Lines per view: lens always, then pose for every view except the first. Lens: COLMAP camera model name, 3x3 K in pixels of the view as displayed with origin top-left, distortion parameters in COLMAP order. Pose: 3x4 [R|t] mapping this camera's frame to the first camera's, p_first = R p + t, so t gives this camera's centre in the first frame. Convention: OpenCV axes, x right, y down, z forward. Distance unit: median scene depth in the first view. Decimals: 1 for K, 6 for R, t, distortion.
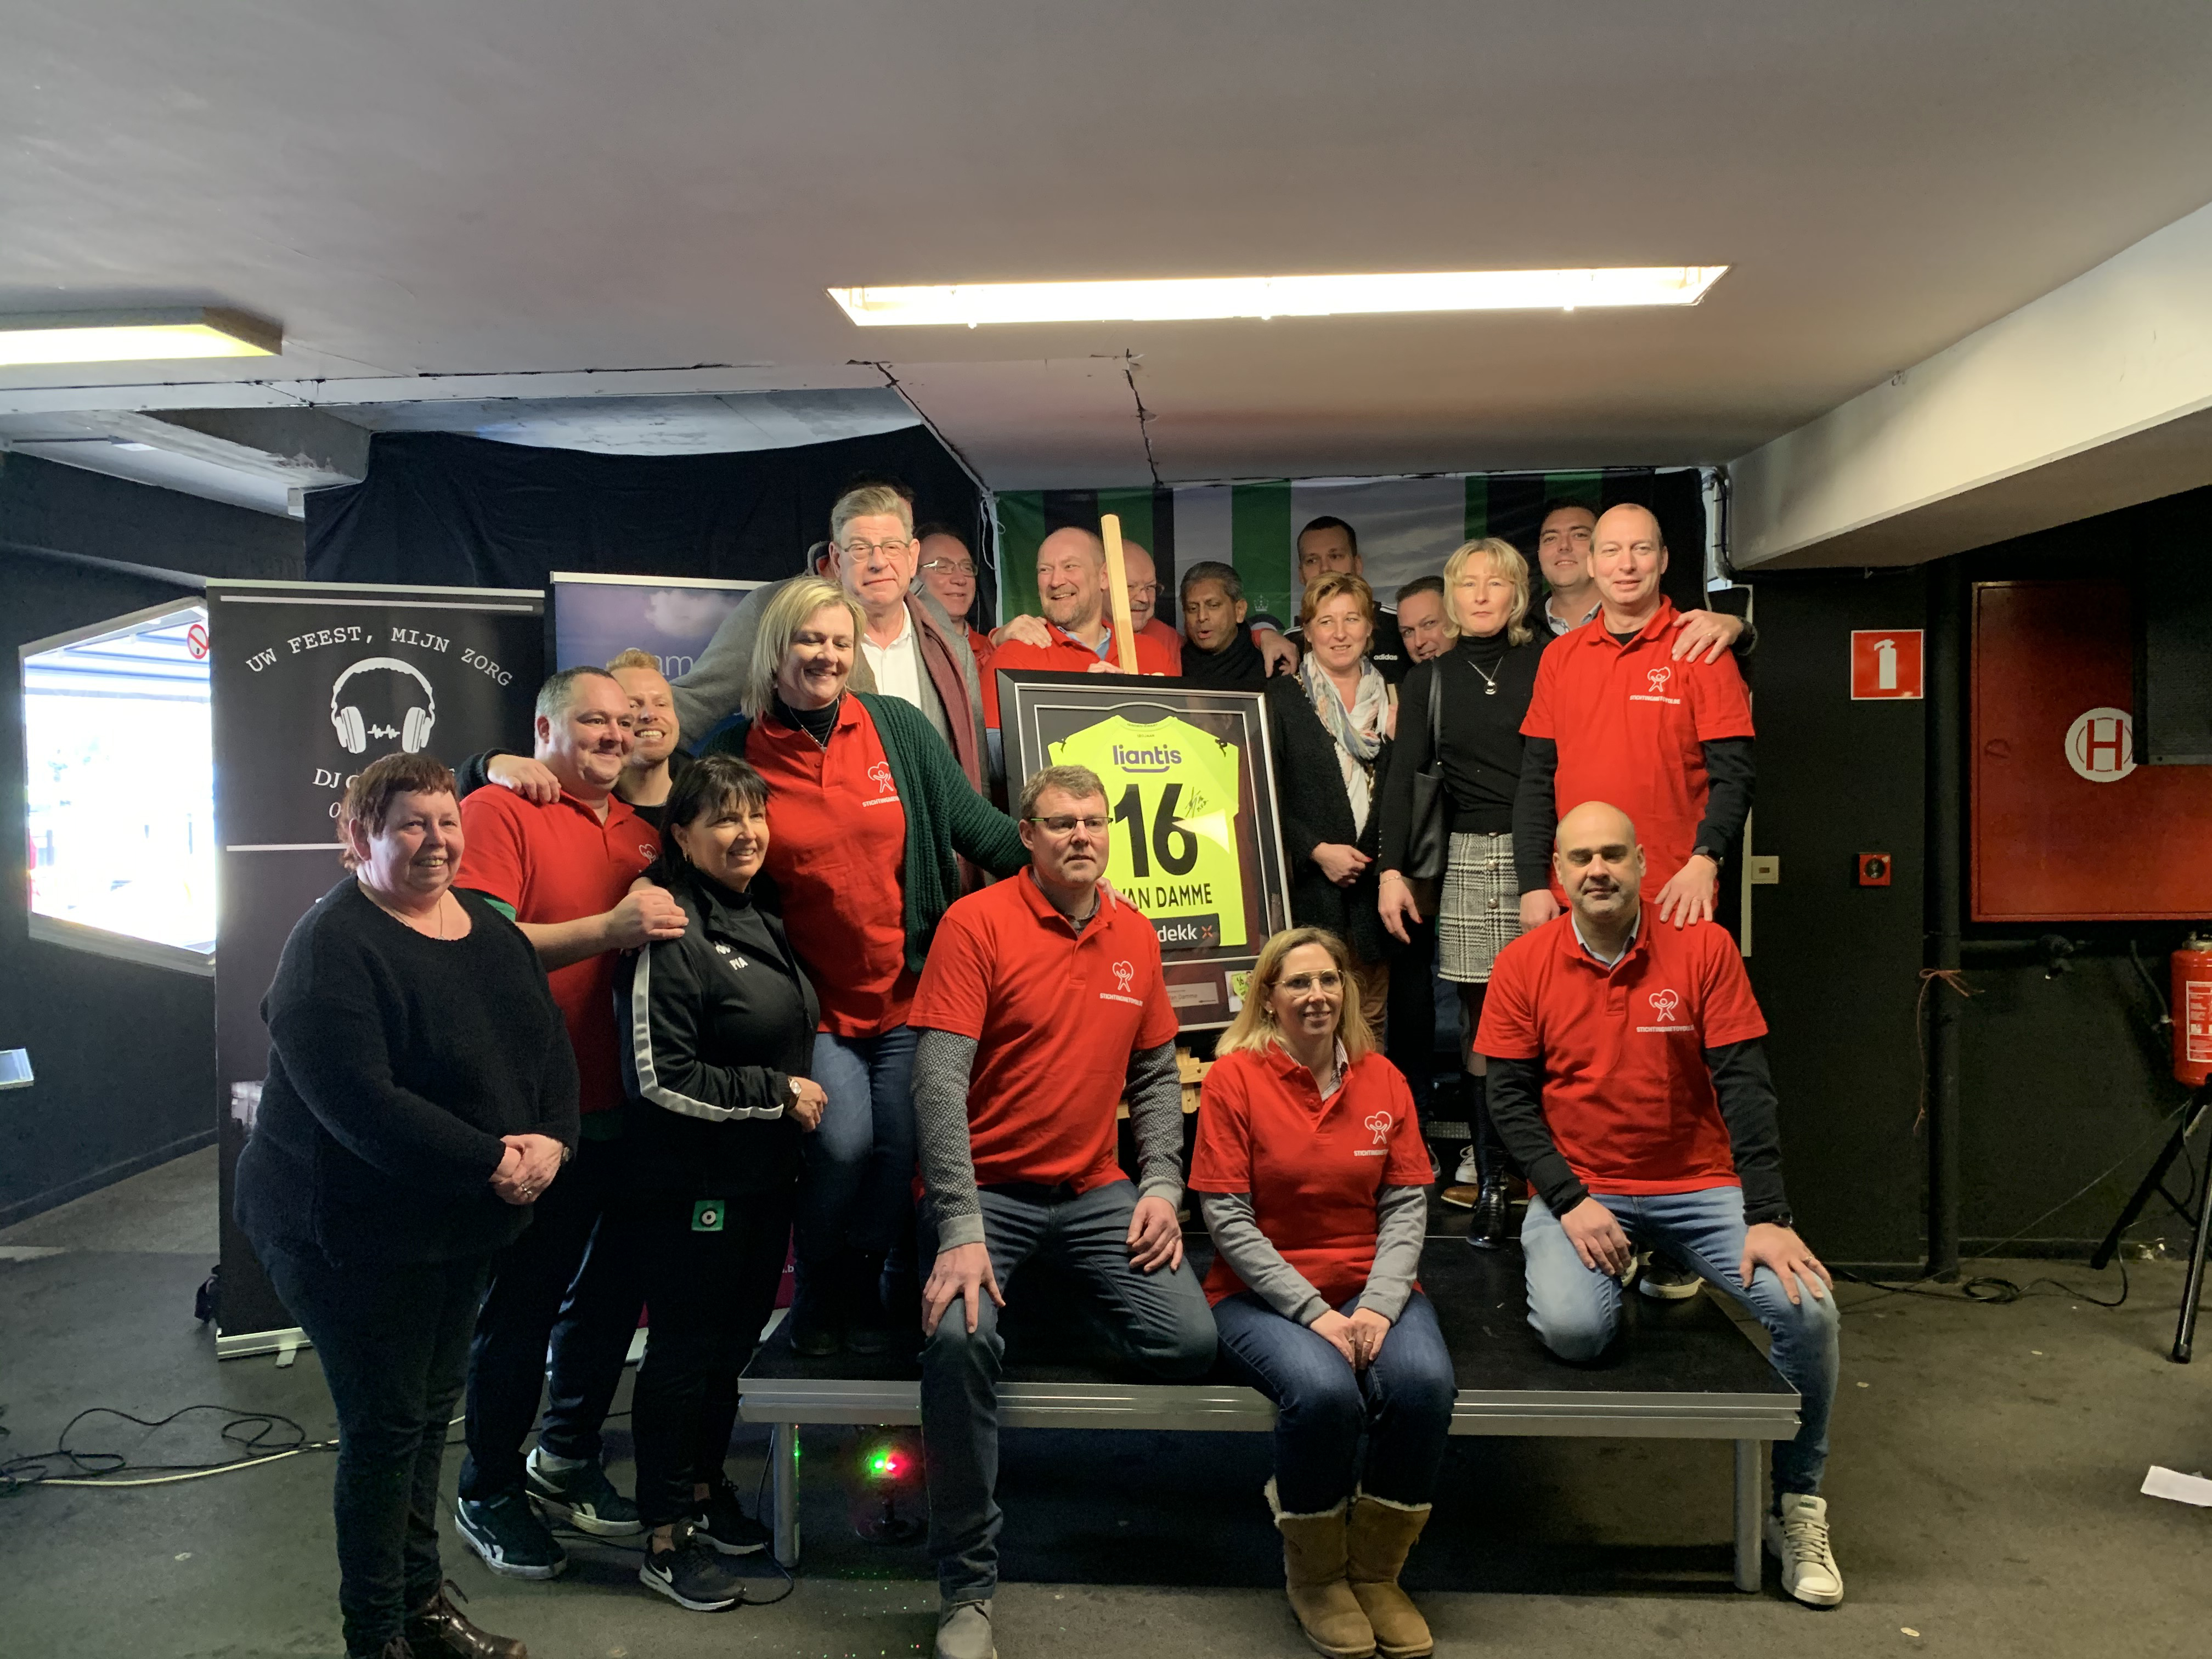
lens RADIAL K [[1612.8, 0, 1124.5], [0, 1612.8, 819.6], [0, 0, 1]] dist [-0.002826, -0.006948]
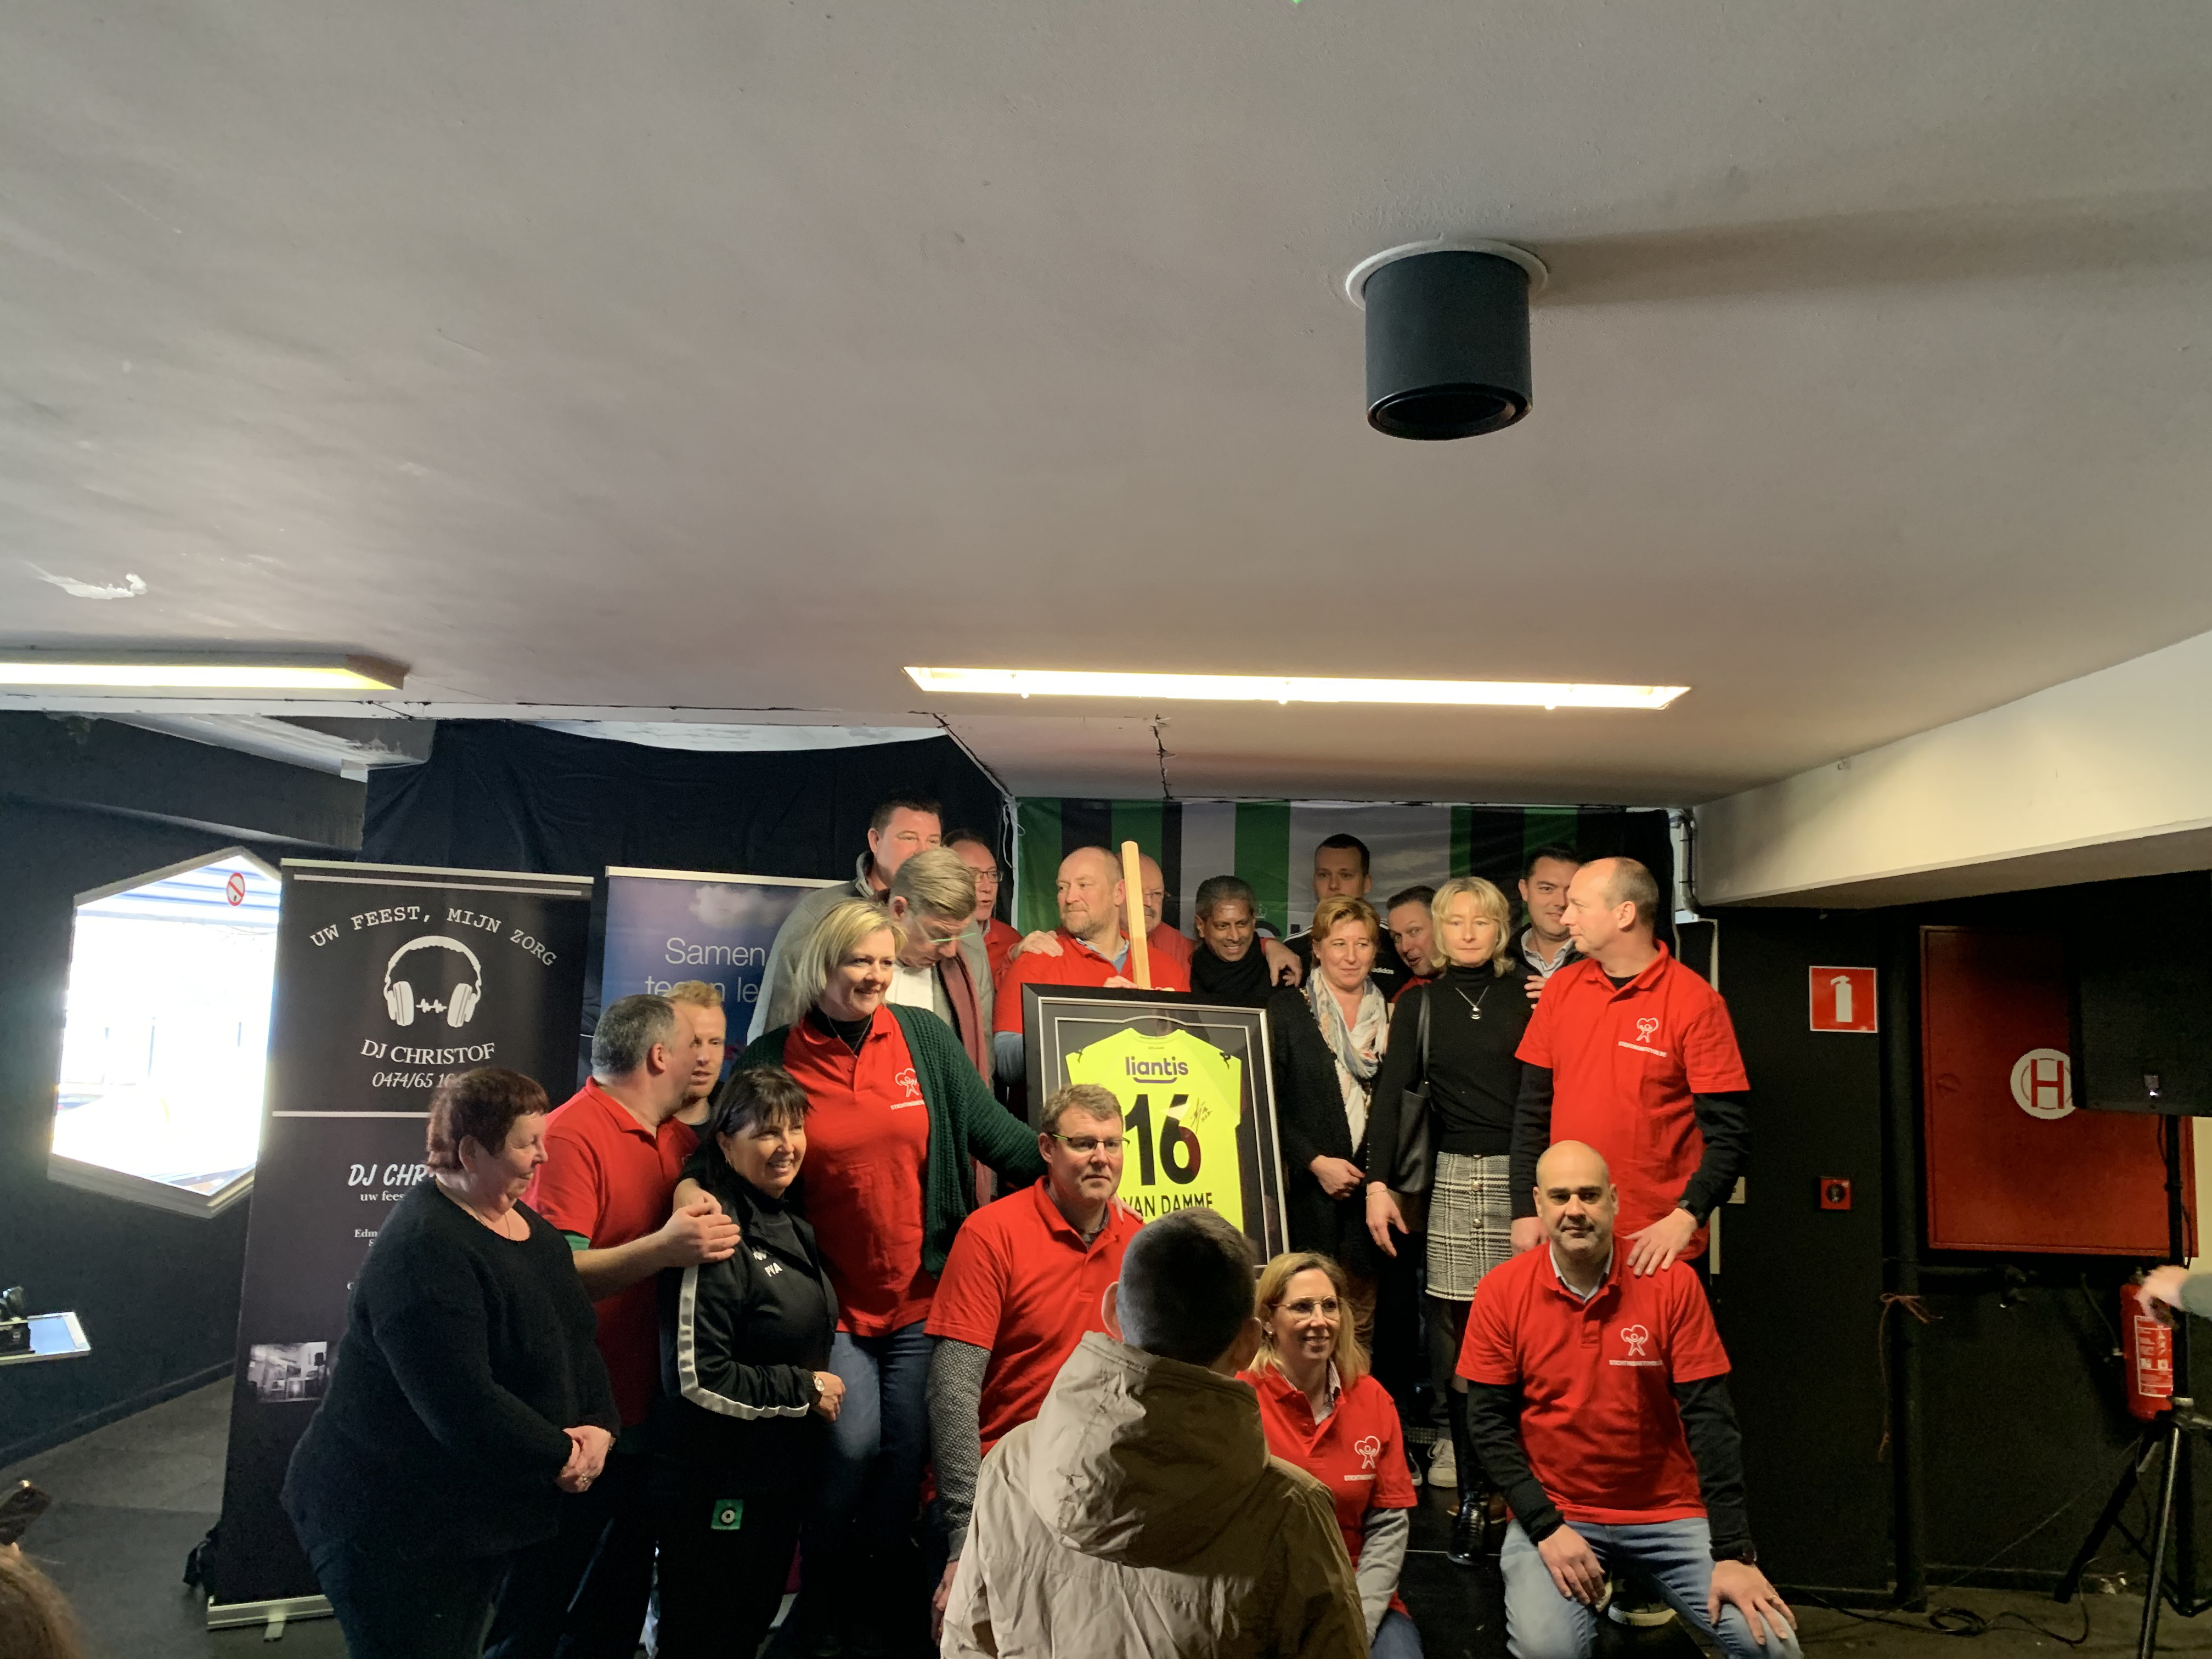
lens RADIAL K [[1612.8, 0, 1124.5], [0, 1612.8, 819.6], [0, 0, 1]] dist [-0.002826, -0.006948]
pose [[0.999004, 0.043421, 0.010298, -0.026609], [-0.041464, 0.988491, -0.145486, -0.051283], [-0.016496, 0.144914, 0.989307, -0.092033]]
